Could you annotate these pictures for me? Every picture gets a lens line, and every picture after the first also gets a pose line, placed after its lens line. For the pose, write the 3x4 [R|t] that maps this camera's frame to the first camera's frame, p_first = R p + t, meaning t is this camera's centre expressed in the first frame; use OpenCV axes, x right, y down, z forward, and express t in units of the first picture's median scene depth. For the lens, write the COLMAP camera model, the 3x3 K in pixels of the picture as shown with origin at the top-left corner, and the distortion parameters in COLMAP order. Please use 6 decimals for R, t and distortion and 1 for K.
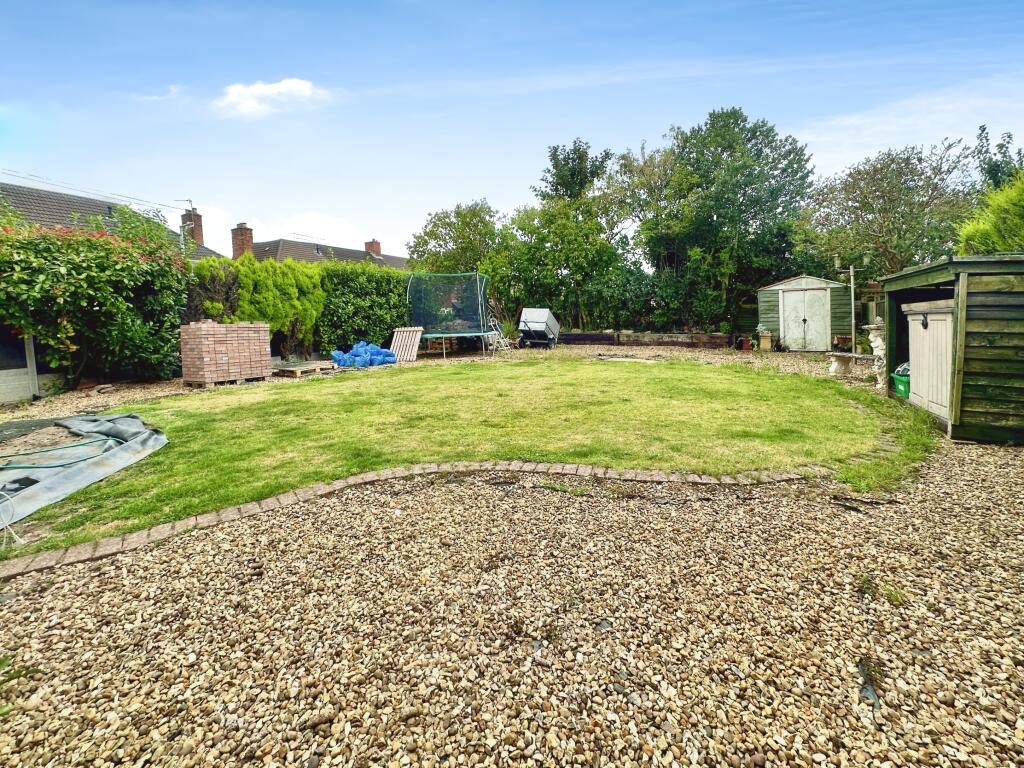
lens RADIAL K [[415.8, 0, 514.3], [0, 415.8, 385.5], [0, 0, 1]] dist [0.000170, -0.000206]
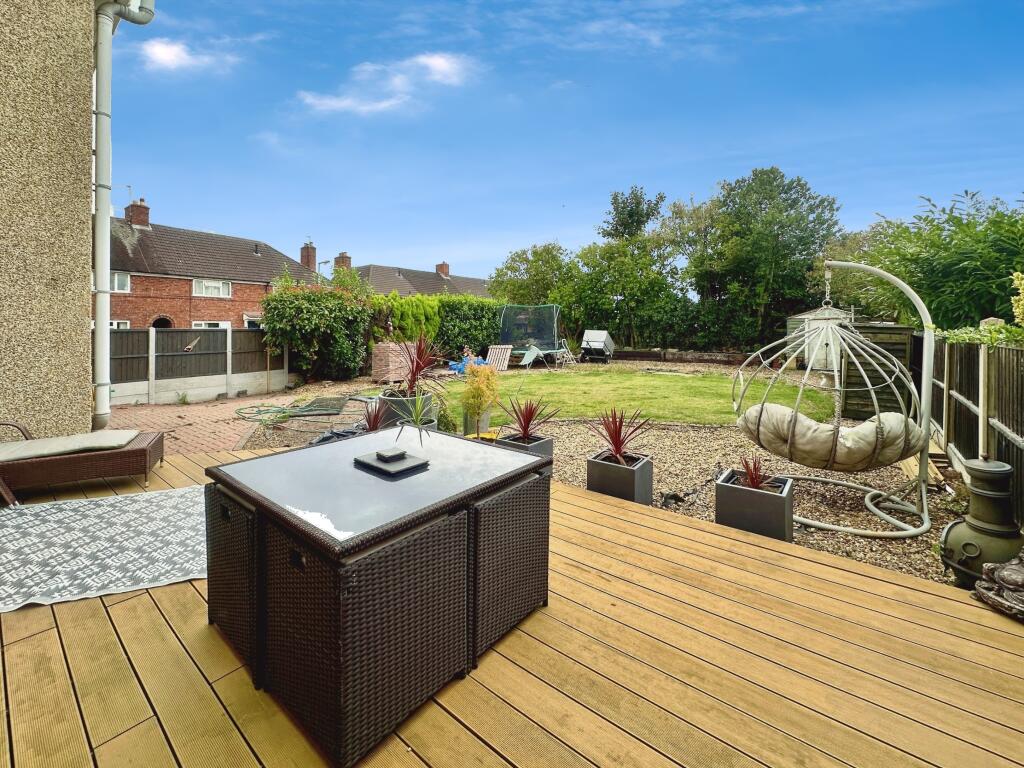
lens RADIAL K [[415.8, 0, 498.4], [0, 415.8, 409.5], [0, 0, 1]] dist [0.000170, -0.000206]
pose [[0.990446, 0.036285, -0.133041, -0.063127], [-0.032298, 0.998966, 0.032009, 0.019687], [0.134064, -0.027406, 0.990594, -0.271899]]
